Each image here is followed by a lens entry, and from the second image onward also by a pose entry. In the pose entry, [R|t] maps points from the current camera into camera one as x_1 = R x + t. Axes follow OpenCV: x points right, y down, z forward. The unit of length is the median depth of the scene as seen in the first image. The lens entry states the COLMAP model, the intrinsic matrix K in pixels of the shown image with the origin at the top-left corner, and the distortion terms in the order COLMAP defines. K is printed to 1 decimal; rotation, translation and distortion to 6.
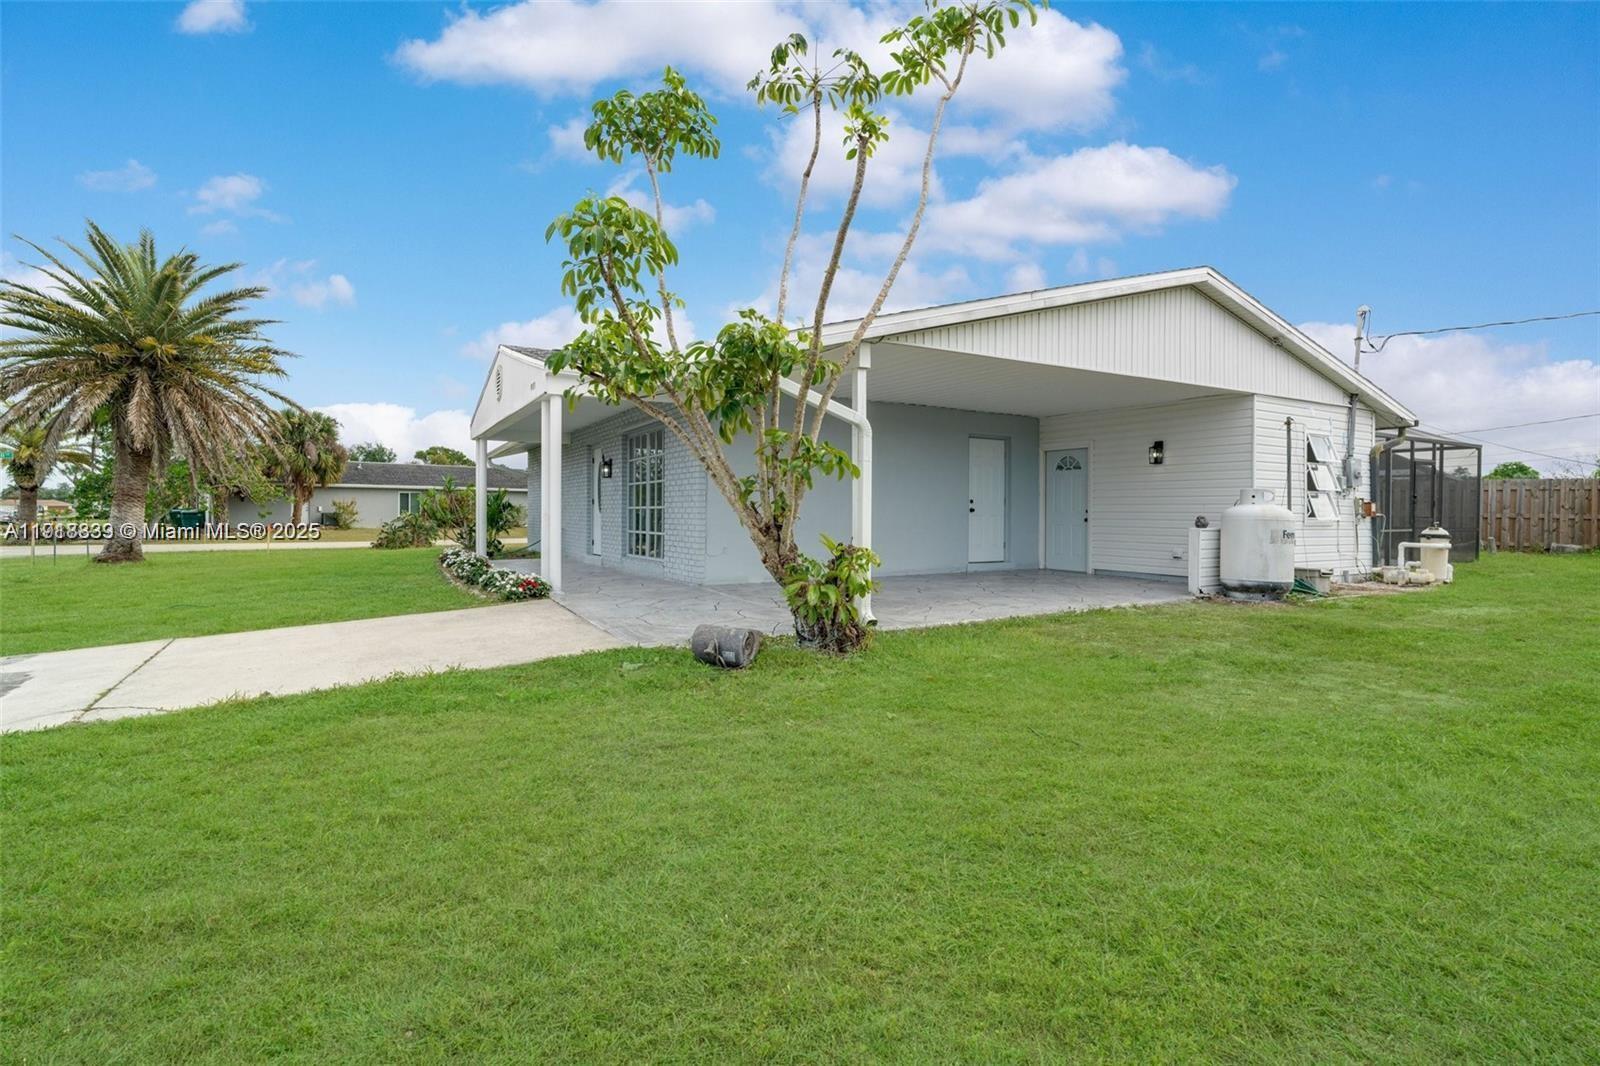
lens RADIAL K [[764.8, 0, 798.1], [0, 764.8, 529.8], [0, 0, 1]] dist [0.000493, 0.000128]
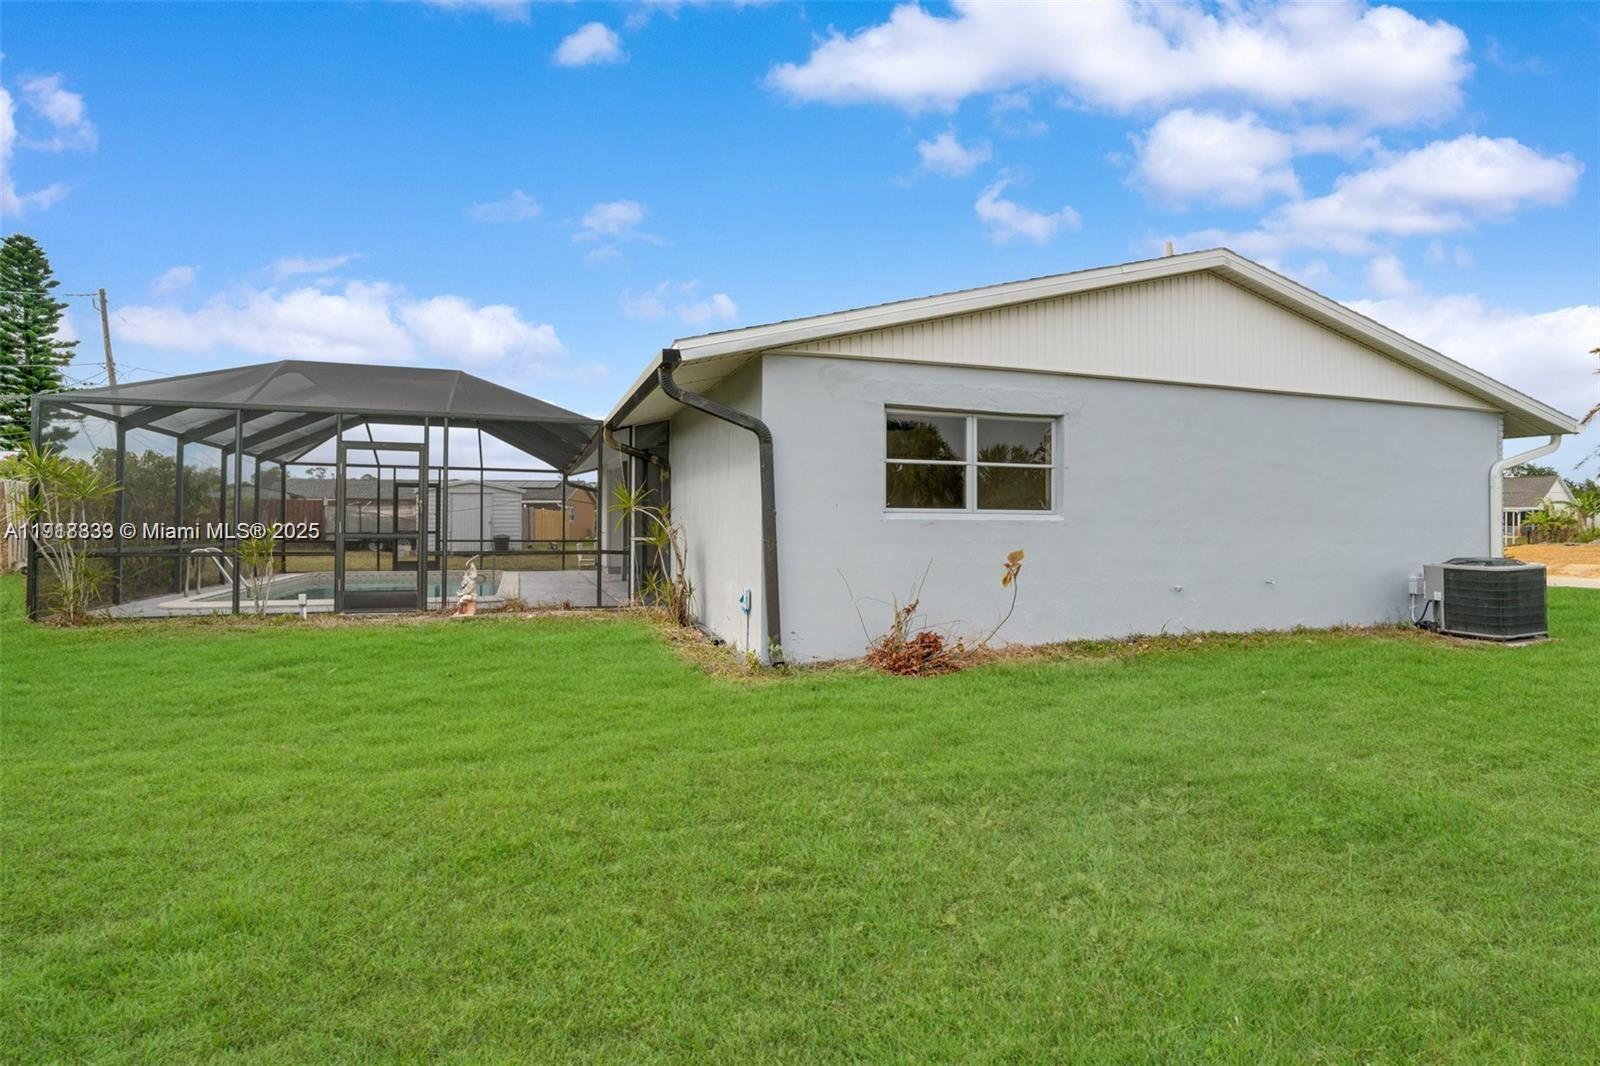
lens RADIAL K [[764.8, 0, 798.7], [0, 764.8, 532.2], [0, 0, 1]] dist [0.000493, 0.000128]
pose [[0.999162, -0.040934, 0.000138, -0.508211], [0.040934, 0.999161, 0.001227, -0.007699], [-0.000188, -0.001220, 0.999999, -0.035092]]
